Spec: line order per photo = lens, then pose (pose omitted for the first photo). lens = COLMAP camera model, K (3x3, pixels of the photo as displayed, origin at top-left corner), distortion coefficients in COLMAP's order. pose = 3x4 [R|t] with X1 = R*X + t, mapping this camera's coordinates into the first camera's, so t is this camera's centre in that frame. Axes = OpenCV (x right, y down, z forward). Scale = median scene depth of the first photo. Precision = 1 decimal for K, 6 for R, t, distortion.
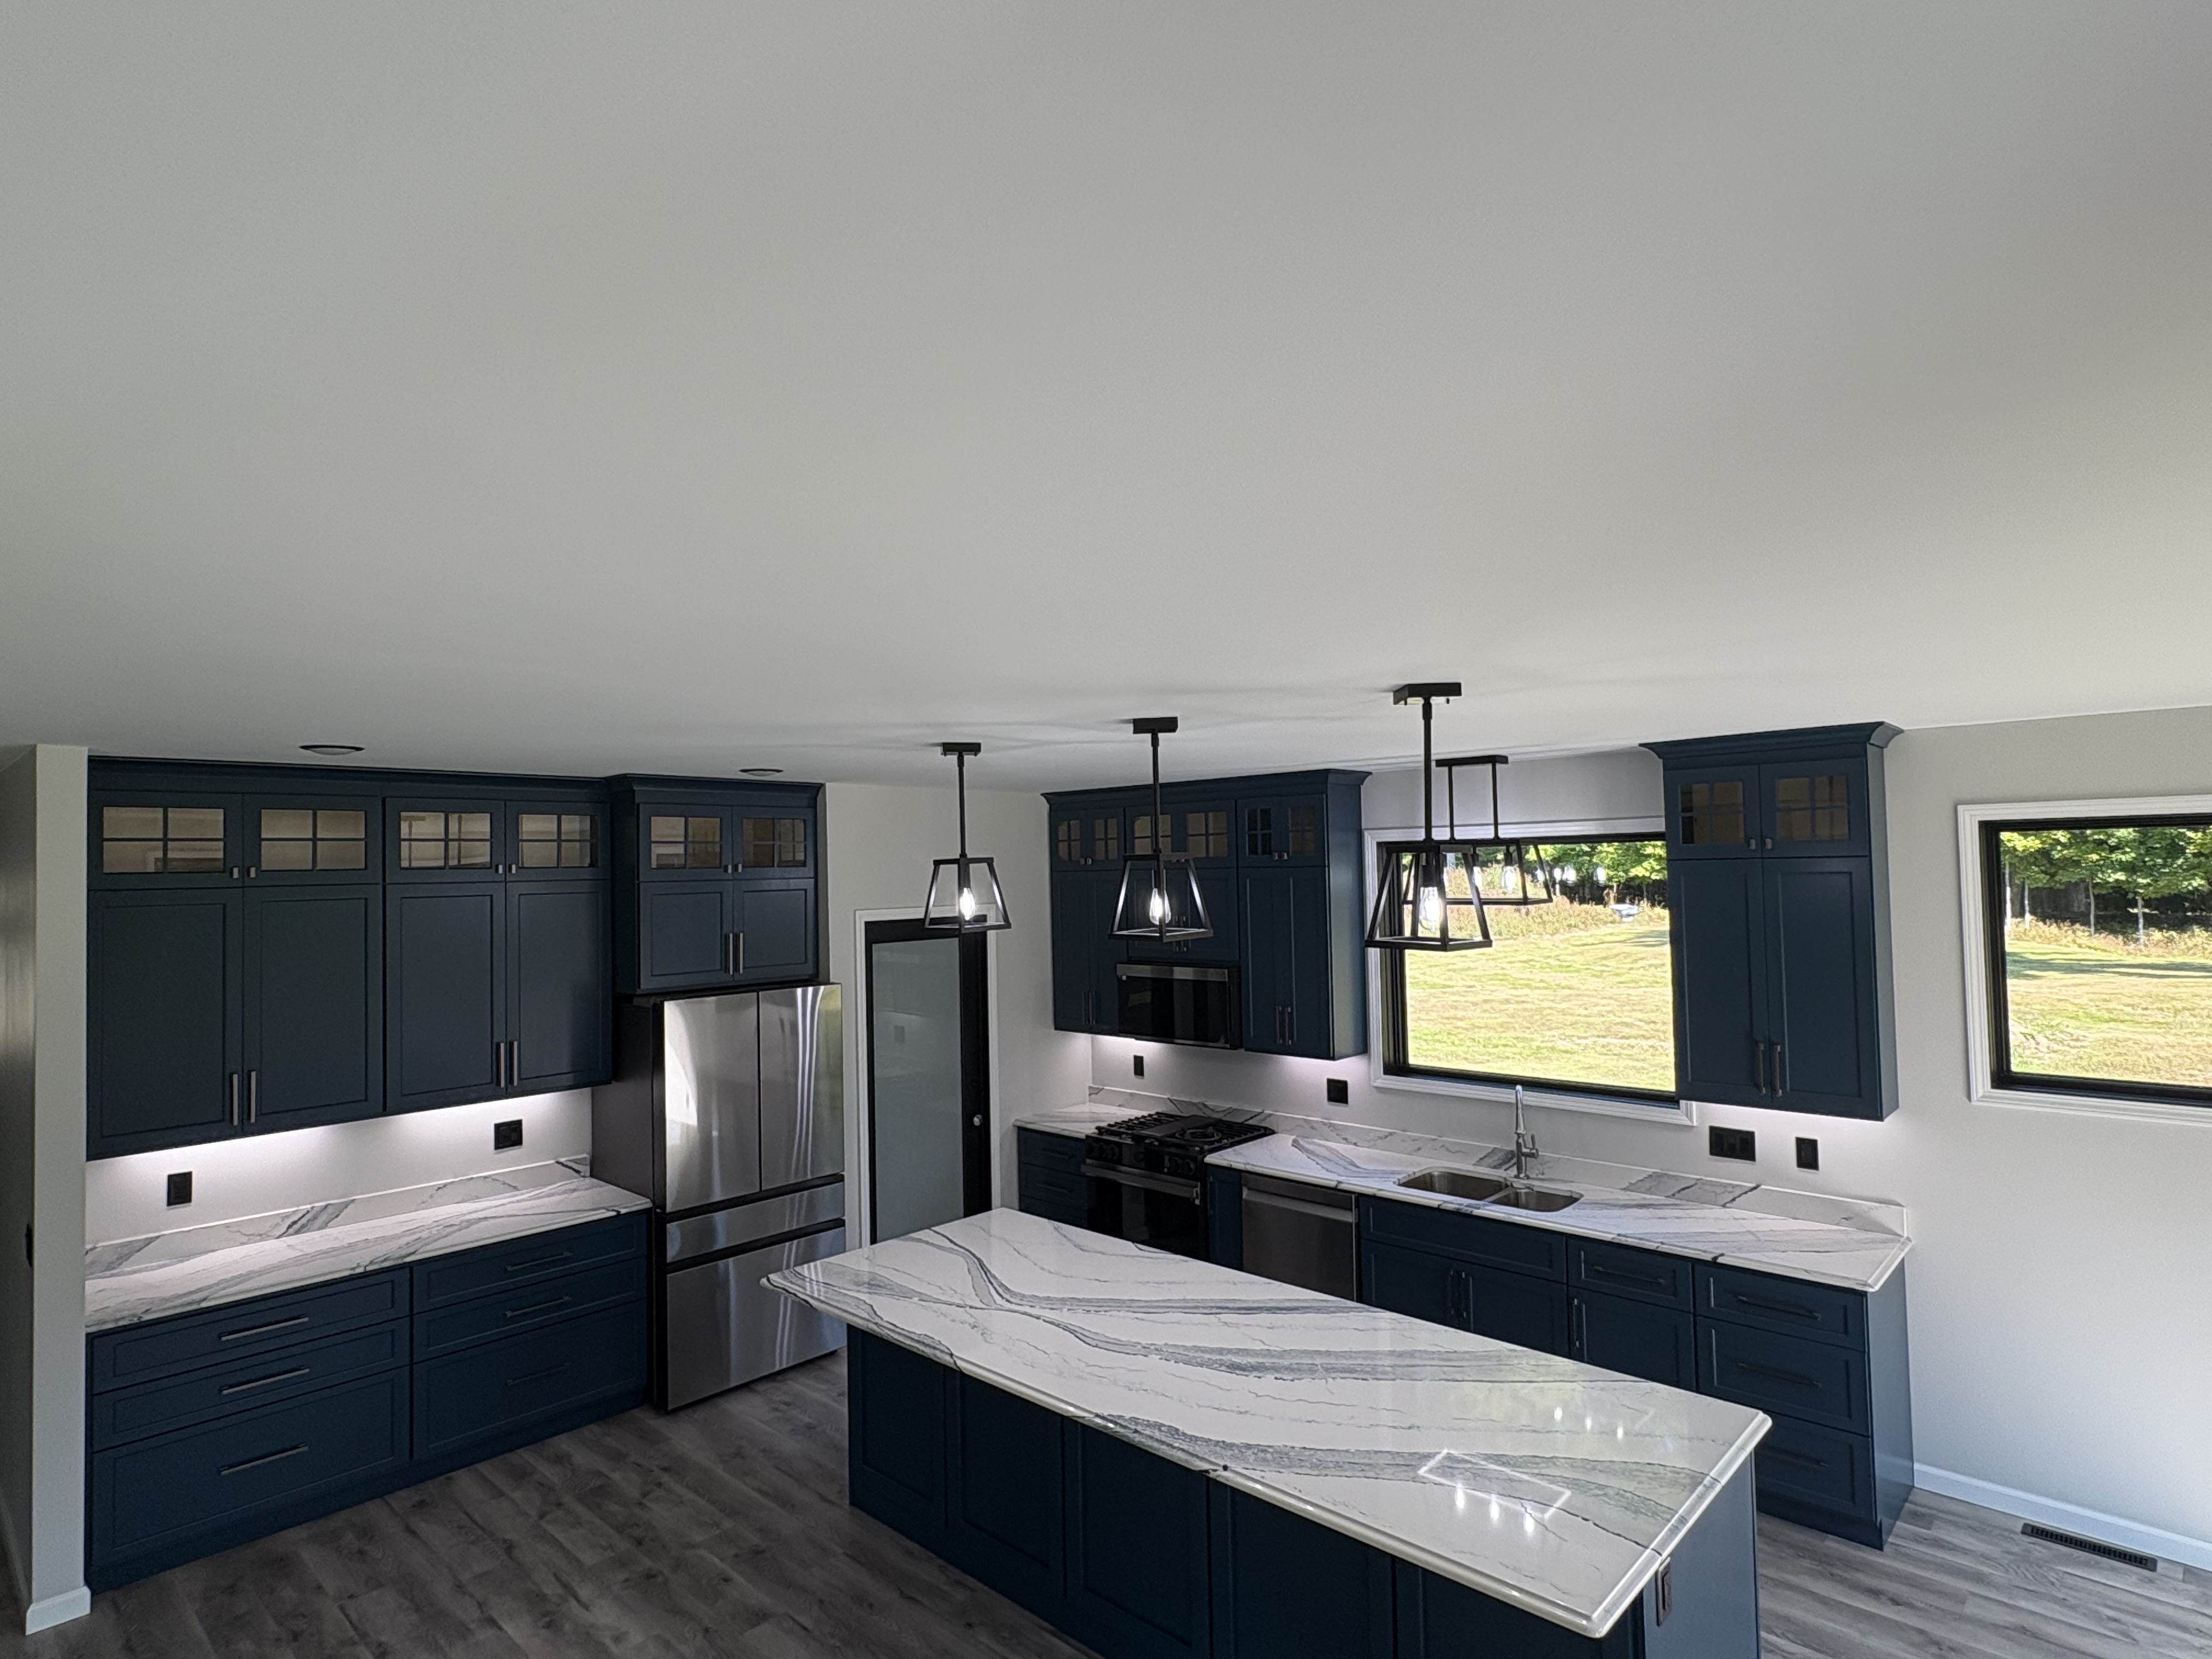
lens RADIAL K [[1191.1, 0, 1100.5], [0, 1191.1, 837.2], [0, 0, 1]] dist [0.001977, -0.000106]
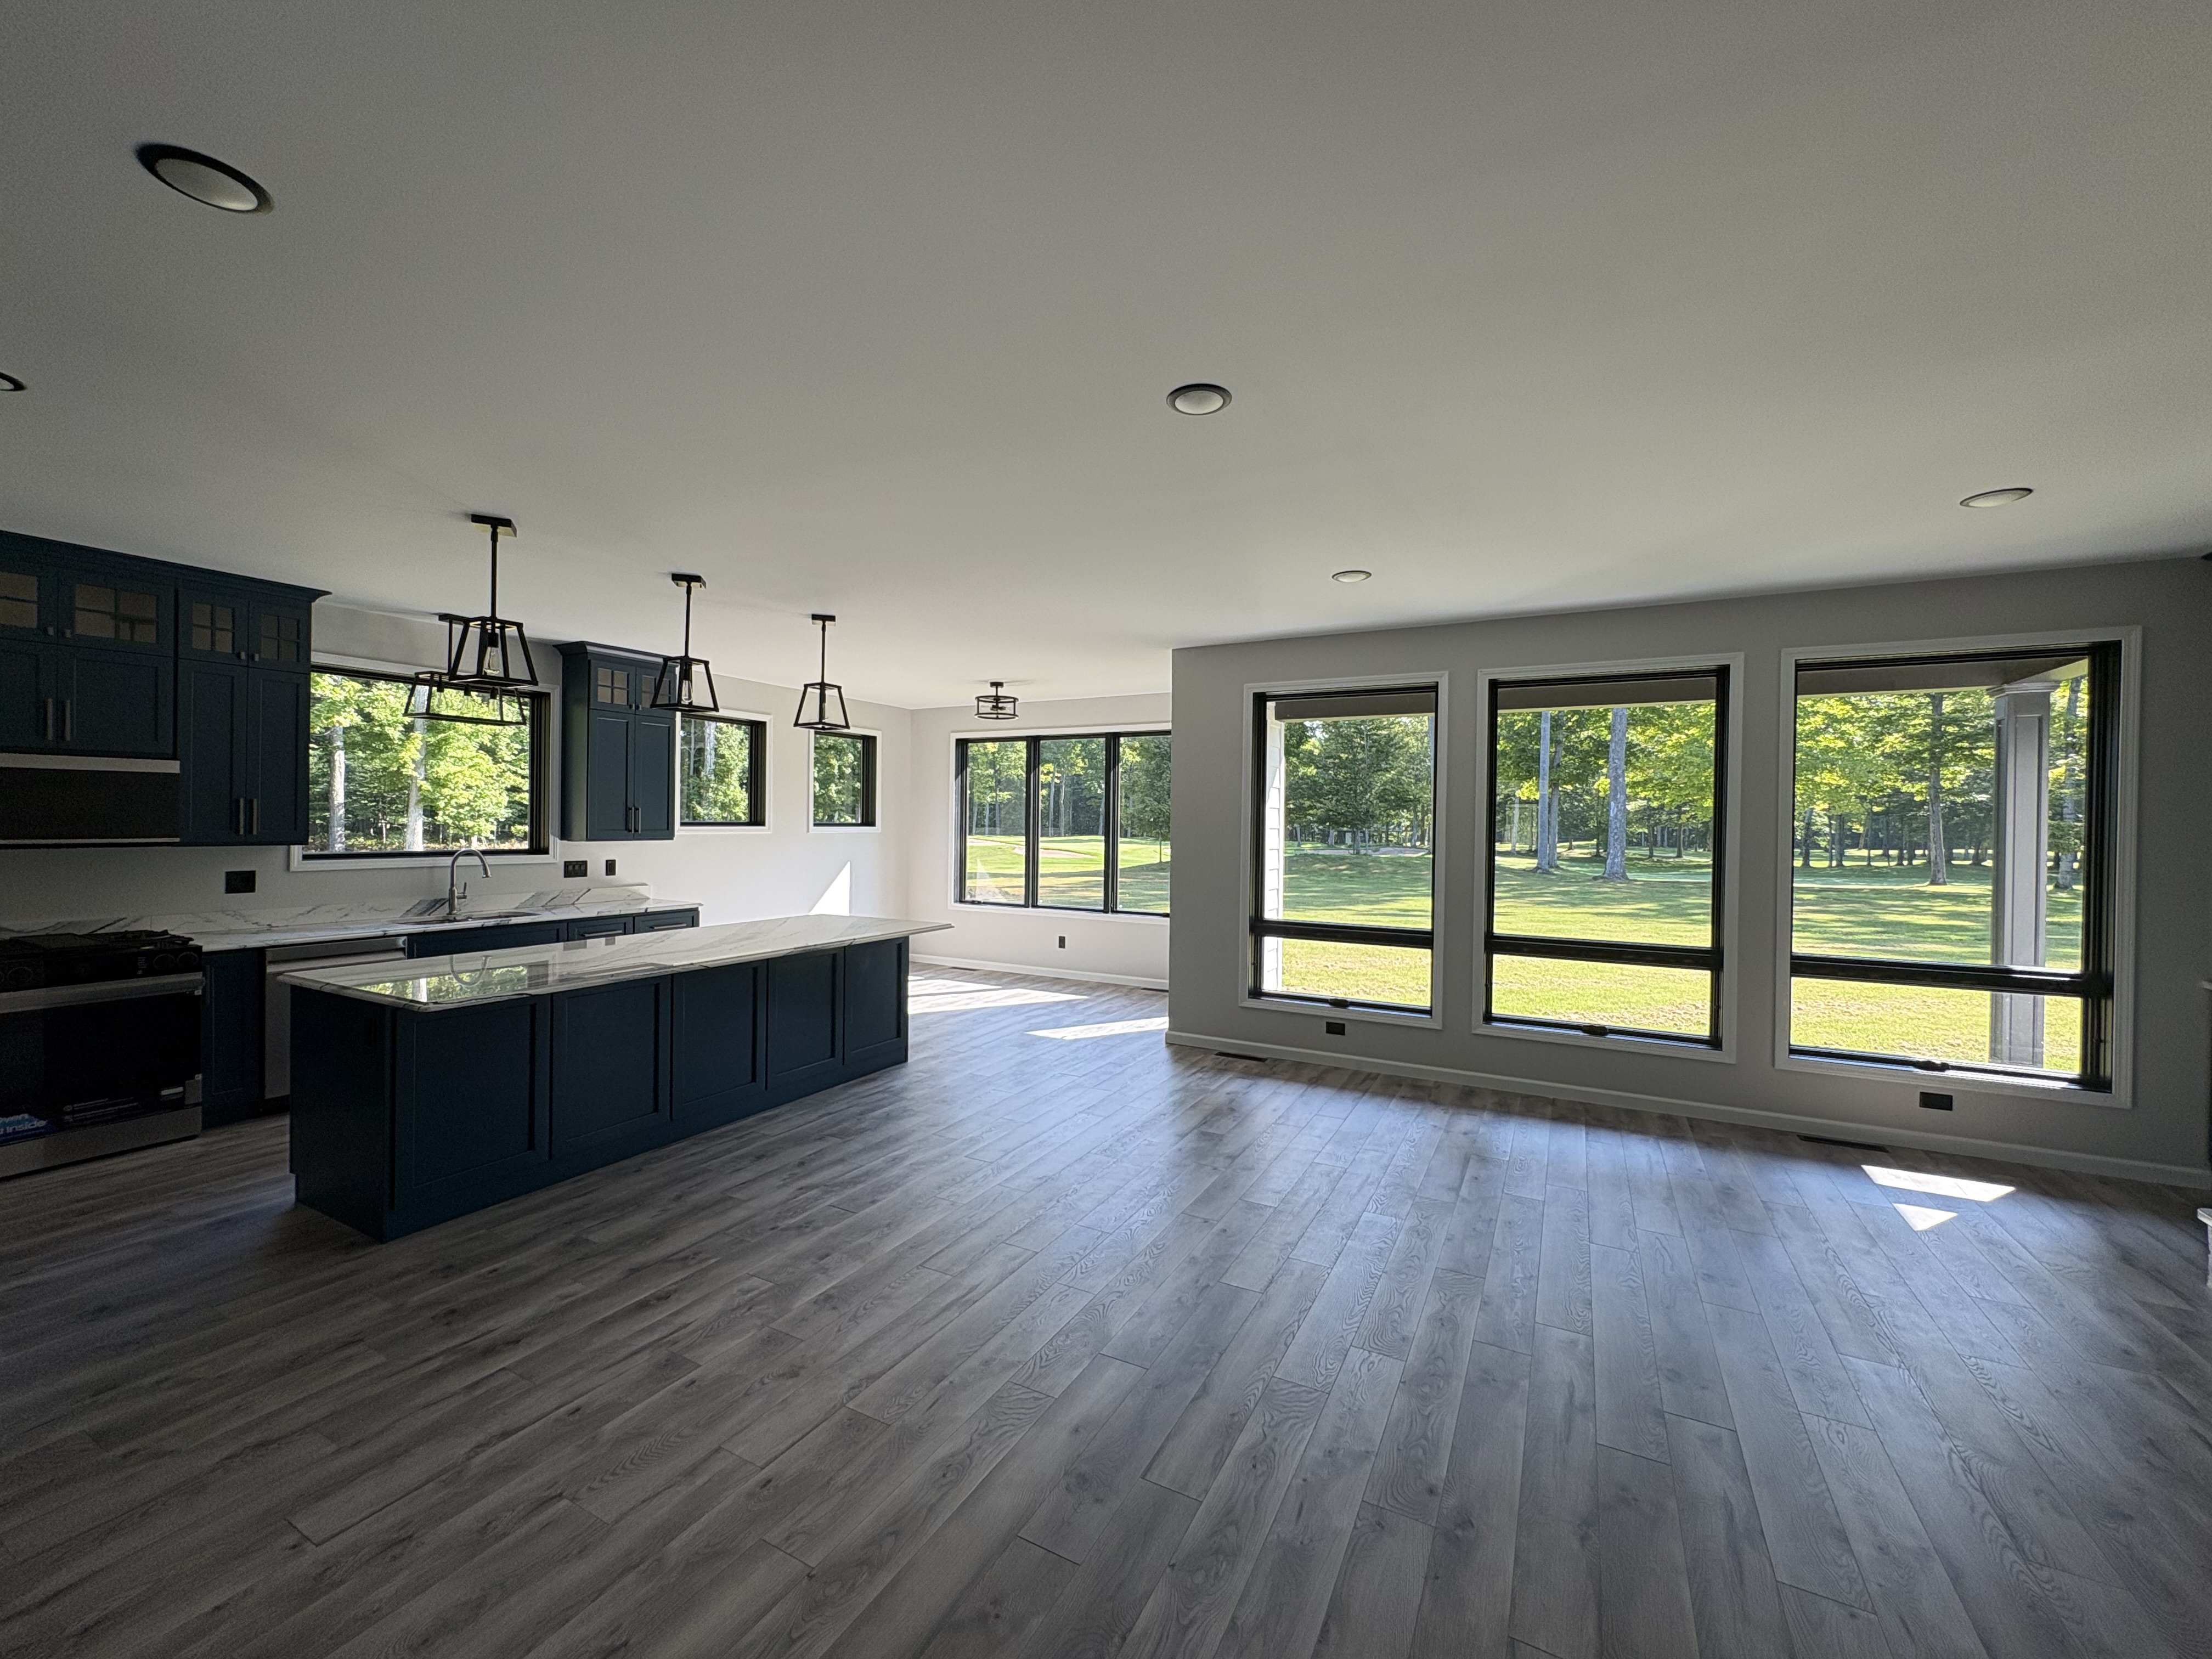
lens RADIAL K [[874.4, 0, 1106.0], [0, 874.4, 829.5], [0, 0, 1]] dist [0.000189, 0.000444]
pose [[-0.266323, 0.008181, 0.963849, -1.003294], [-0.033314, 0.999288, -0.017687, 0.199391], [-0.963308, -0.036821, -0.265861, 0.594327]]
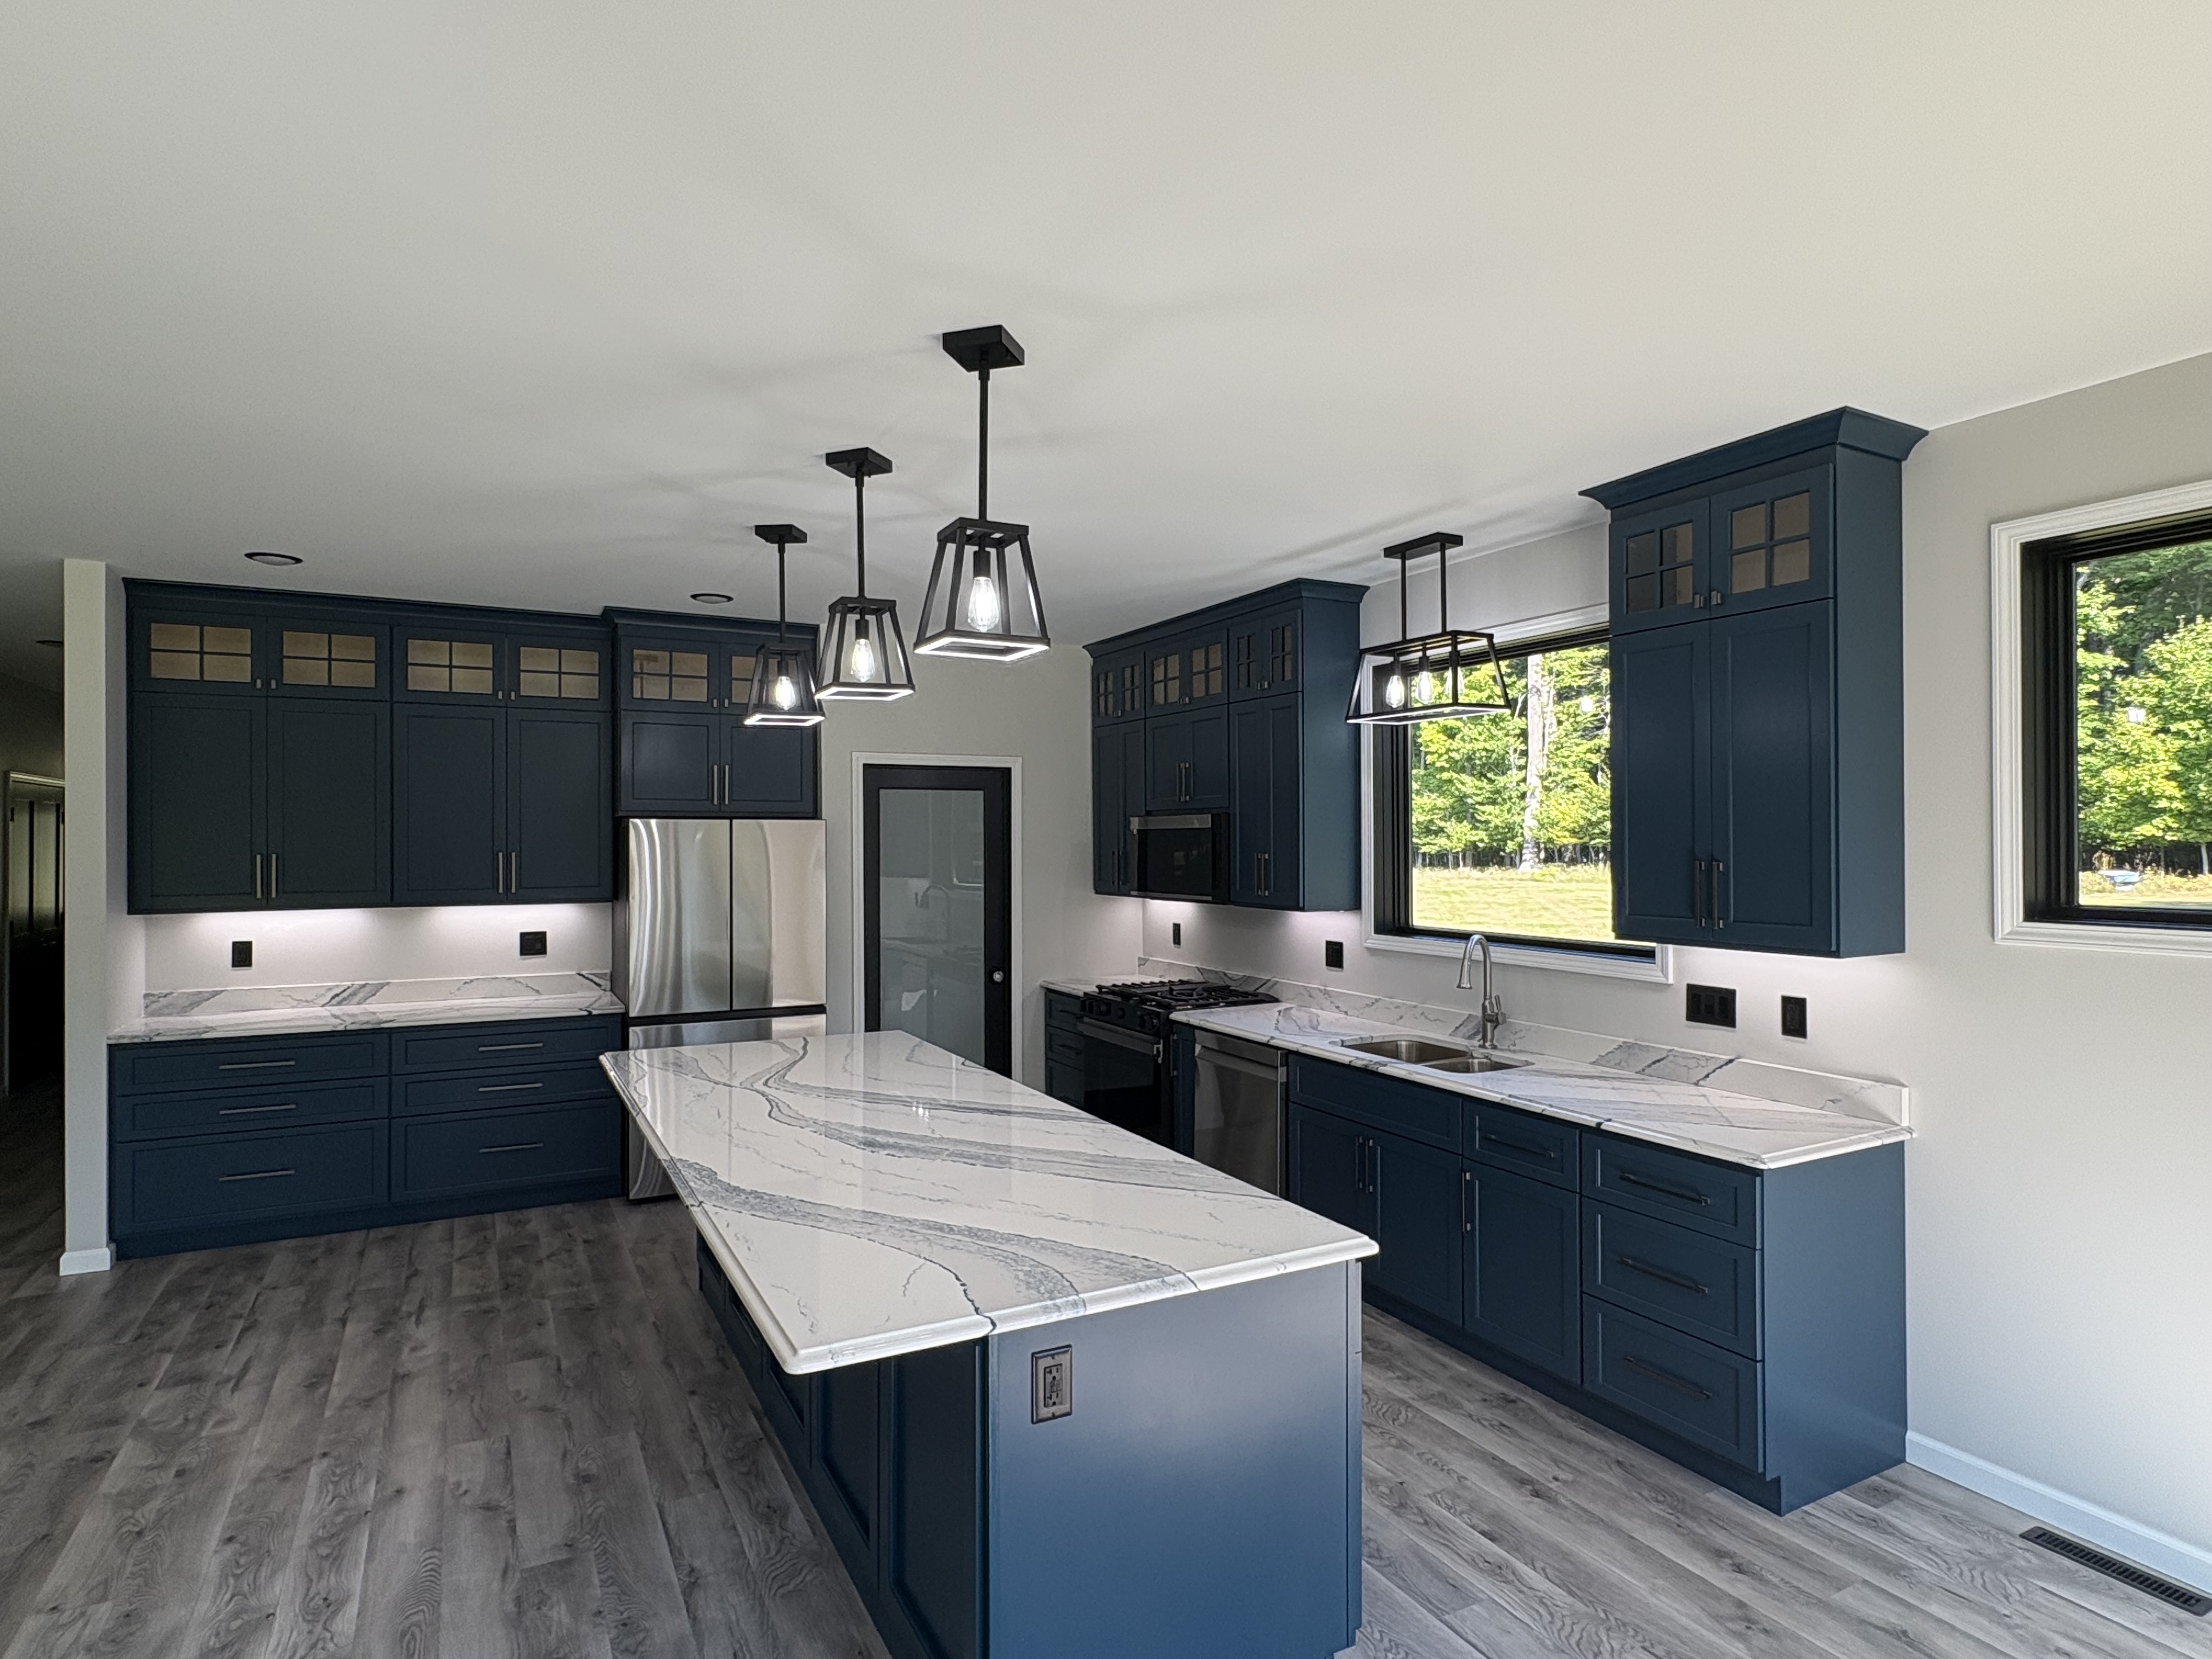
lens RADIAL K [[1191.1, 0, 1100.5], [0, 1191.1, 837.2], [0, 0, 1]] dist [0.001977, -0.000106]
pose [[0.947872, 0.017594, -0.318167, 0.410118], [-0.007549, 0.999434, 0.032776, 0.128581], [0.318563, -0.028665, 0.947468, 0.141982]]
